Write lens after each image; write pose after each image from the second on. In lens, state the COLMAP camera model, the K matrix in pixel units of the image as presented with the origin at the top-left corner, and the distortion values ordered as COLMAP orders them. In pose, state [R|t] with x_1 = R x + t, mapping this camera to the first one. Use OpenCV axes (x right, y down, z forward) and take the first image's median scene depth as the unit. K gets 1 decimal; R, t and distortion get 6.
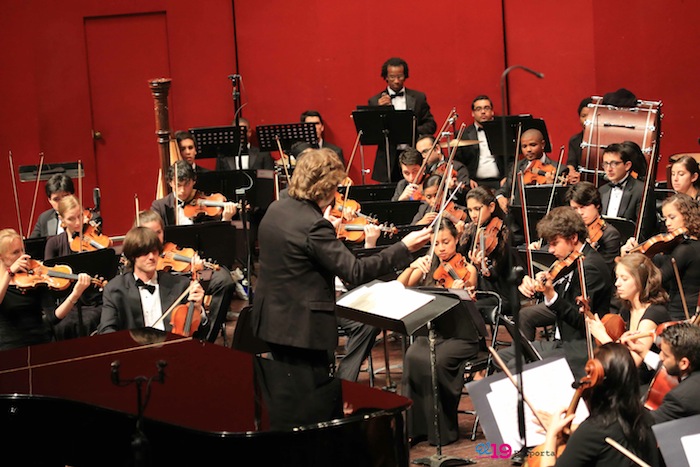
lens RADIAL K [[2409.1, 0, 350.3], [0, 2409.1, 231.0], [0, 0, 1]] dist [-0.044762, 0.000000]
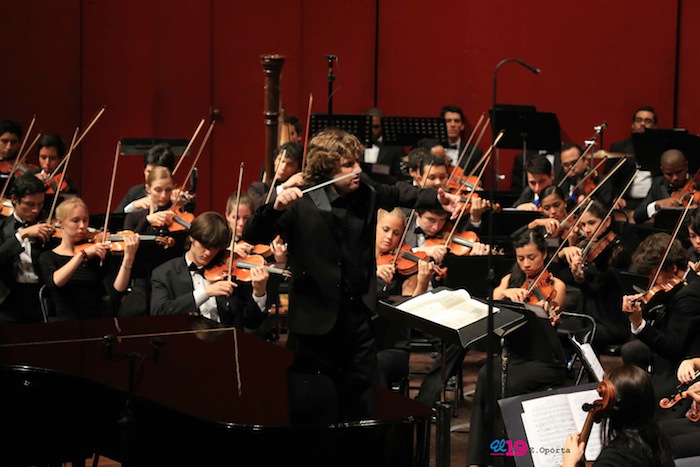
lens RADIAL K [[2860.7, 0, 349.1], [0, 2860.7, 235.8], [0, 0, 1]] dist [0.090836, 0.000000]
pose [[0.990281, 0.091349, -0.104874, 0.079845], [-0.092206, 0.995734, -0.003339, 0.007093], [0.104122, 0.012977, 0.994480, -0.087929]]
